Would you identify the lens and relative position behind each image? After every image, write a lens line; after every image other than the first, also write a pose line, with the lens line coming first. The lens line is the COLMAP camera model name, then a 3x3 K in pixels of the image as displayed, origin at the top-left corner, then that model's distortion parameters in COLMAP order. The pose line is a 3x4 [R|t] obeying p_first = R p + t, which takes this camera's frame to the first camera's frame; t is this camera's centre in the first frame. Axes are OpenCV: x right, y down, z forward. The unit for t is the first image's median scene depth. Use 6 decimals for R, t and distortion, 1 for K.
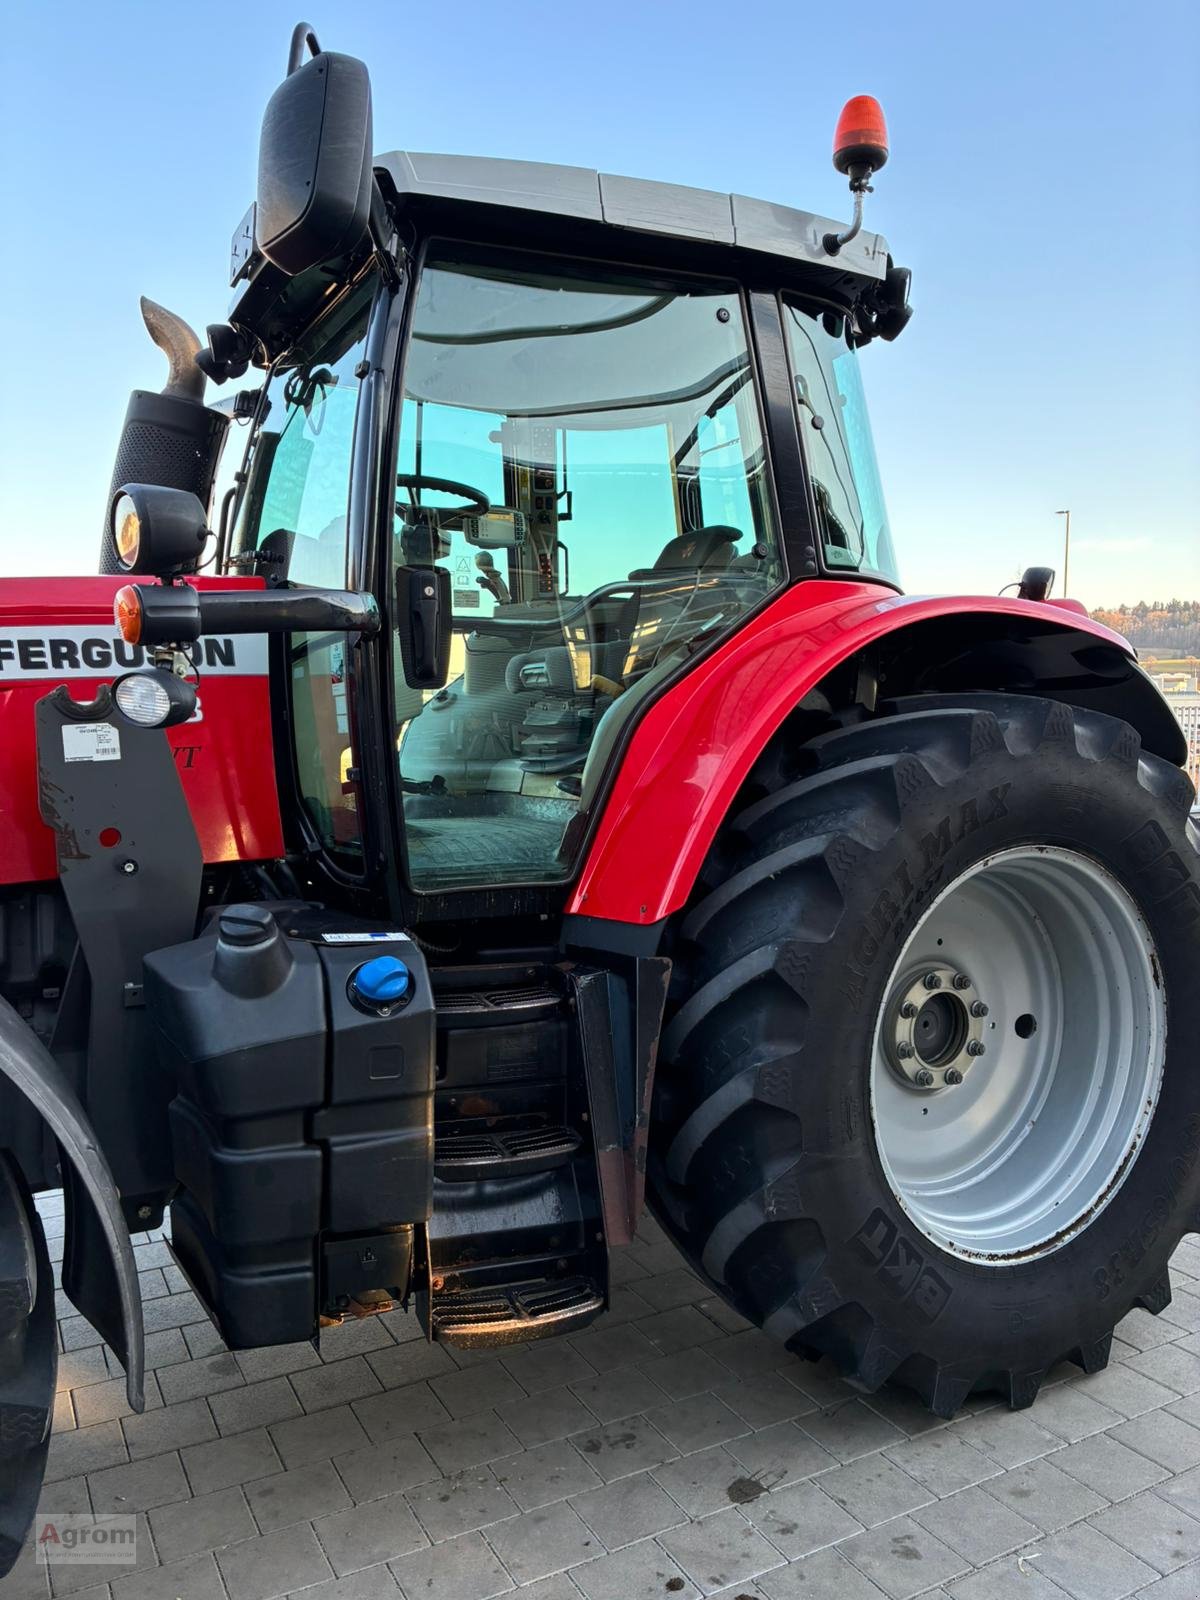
lens RADIAL K [[1212.5, 0, 618.1], [0, 1212.5, 786.0], [0, 0, 1]] dist [0.049154, -0.050779]
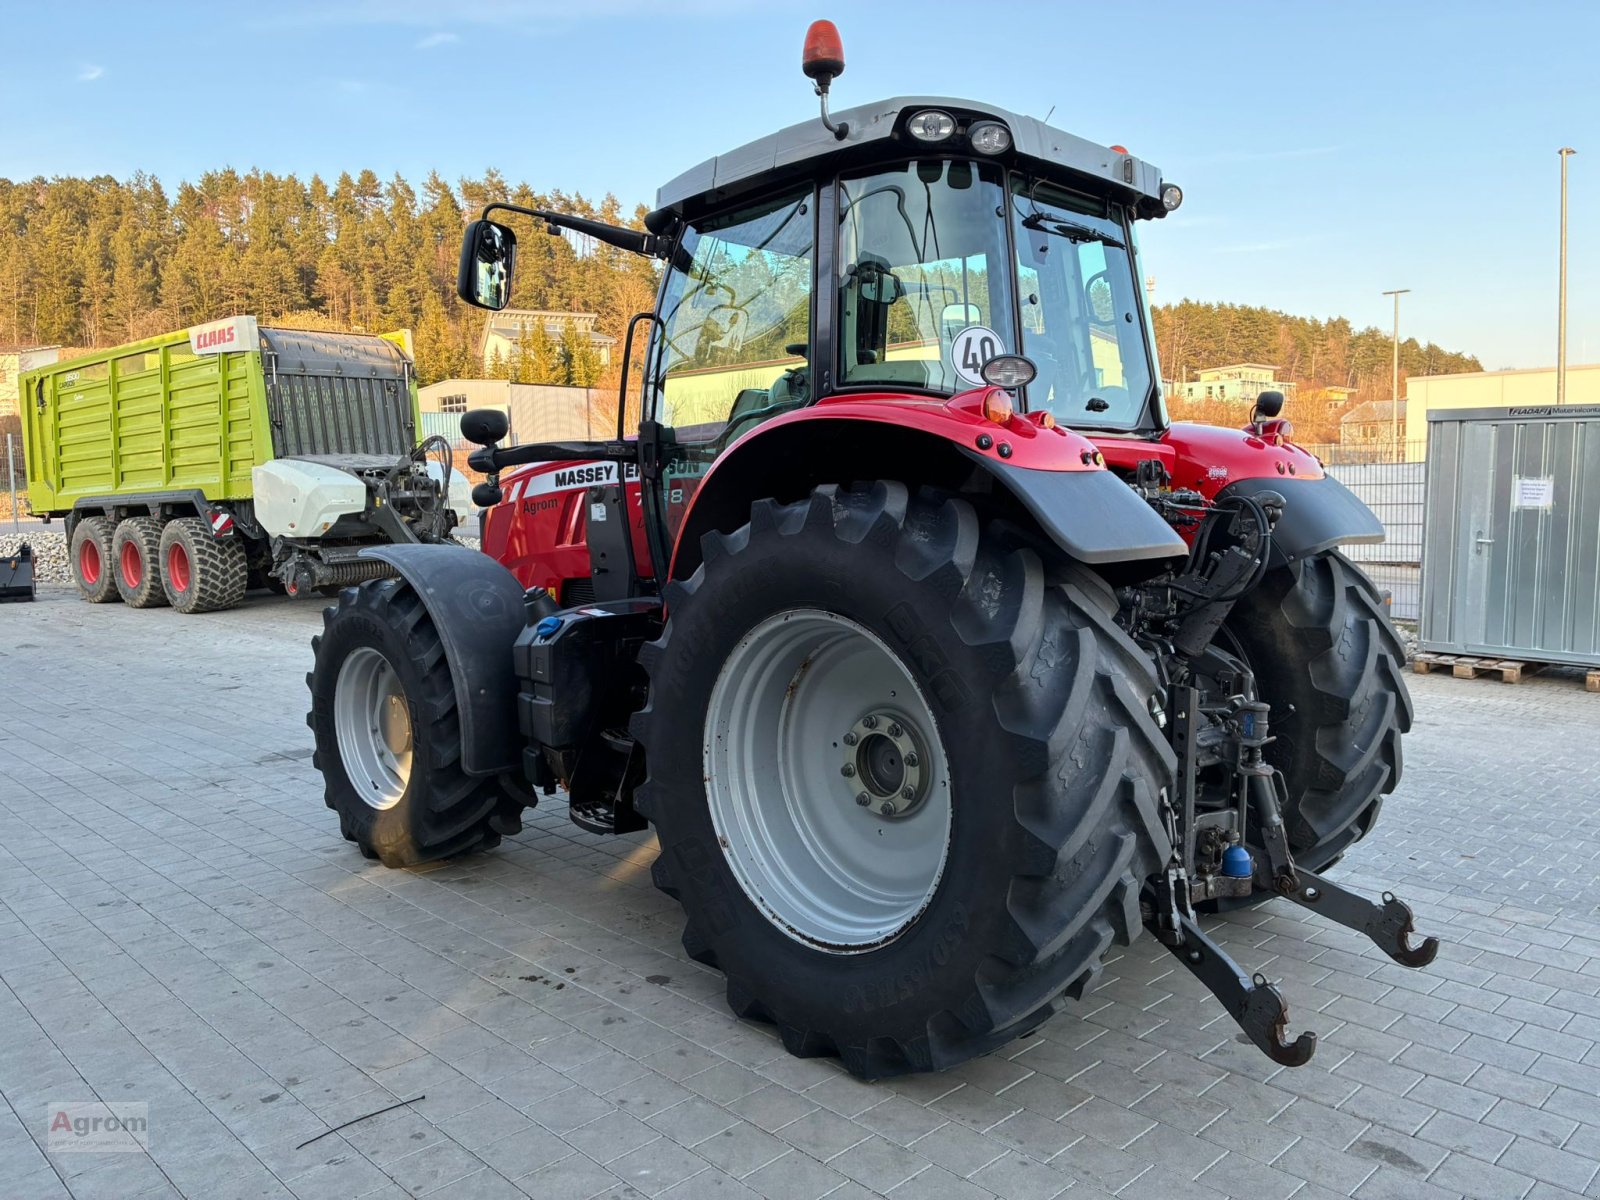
lens RADIAL K [[1208.1, 0, 796.9], [0, 1208.1, 590.7], [0, 0, 1]] dist [0.049991, -0.053680]
pose [[0.267055, 0.078338, -0.960492, 1.526139], [-0.044517, 0.996629, 0.068908, -0.053557], [0.962653, 0.024356, 0.269642, 0.672396]]
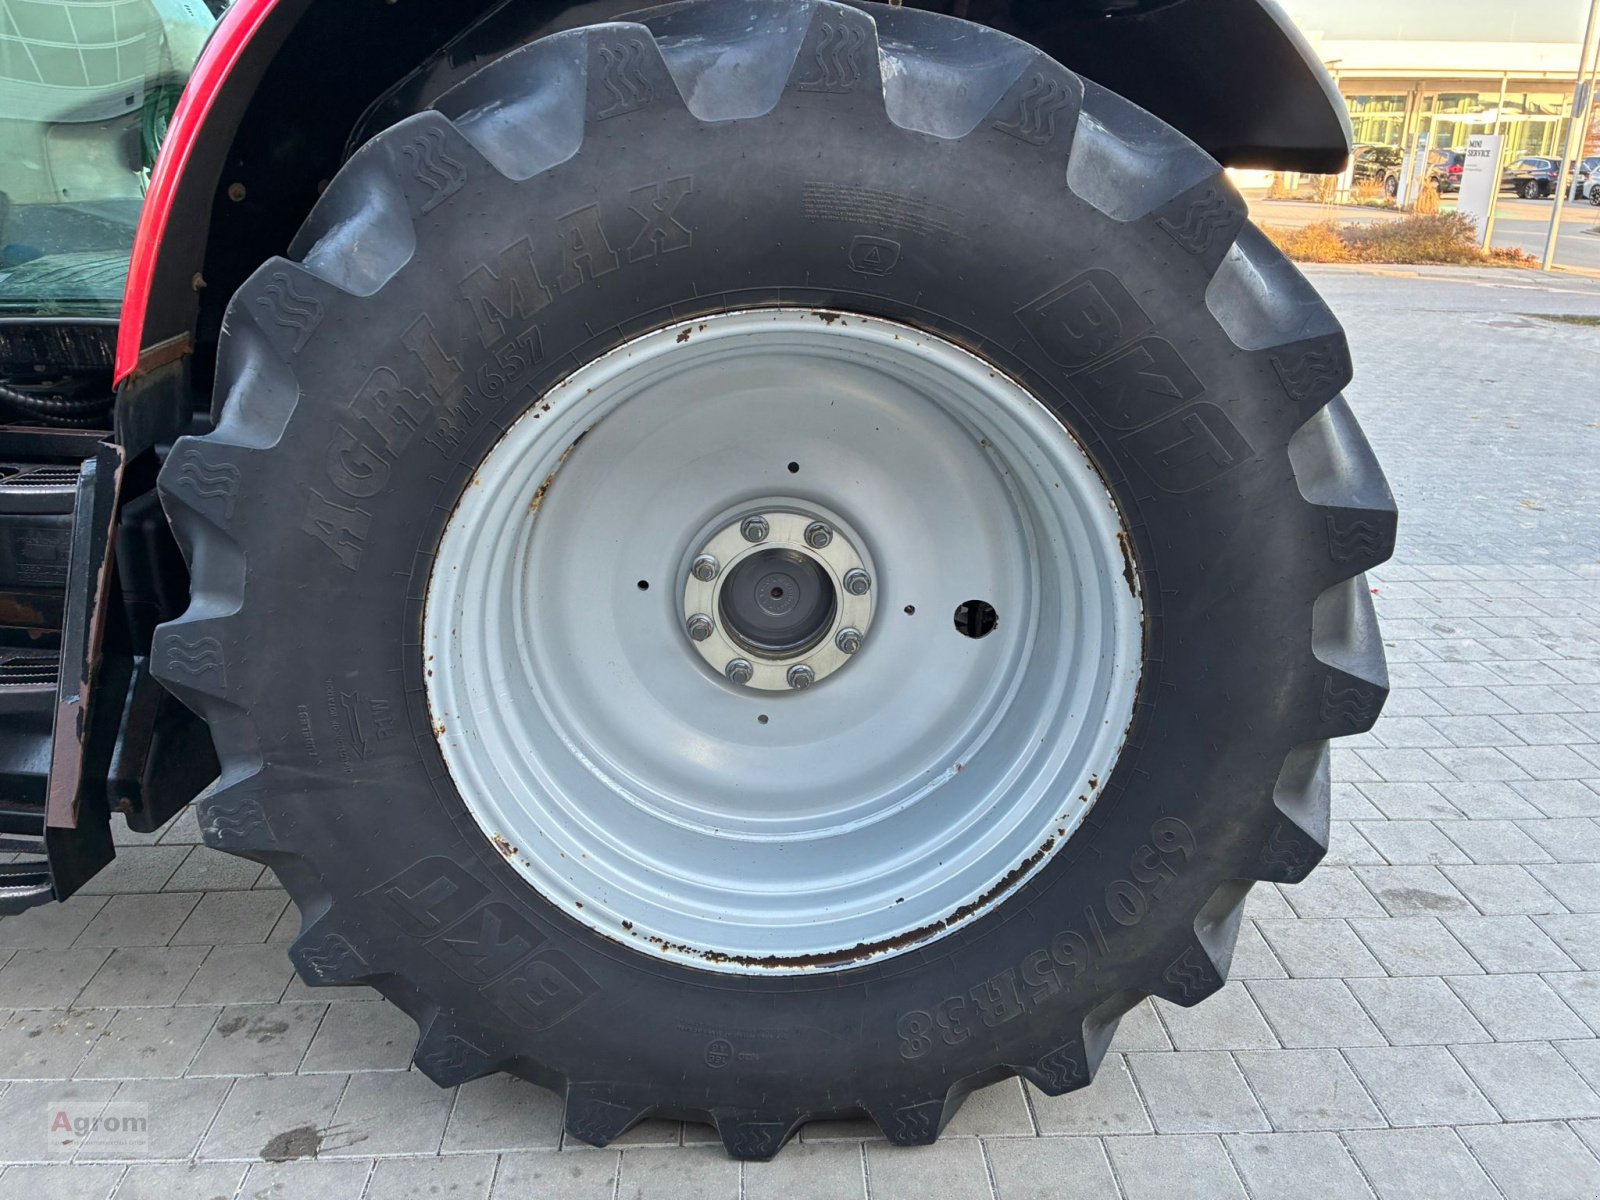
lens RADIAL K [[1212.5, 0, 797.7], [0, 1212.5, 607.7], [0, 0, 1]] dist [0.049154, -0.050779]
pose [[0.893553, 0.160832, -0.419162, 0.600131], [-0.028411, 0.952017, 0.304723, 0.011503], [0.448059, -0.260377, 0.855247, 0.527216]]
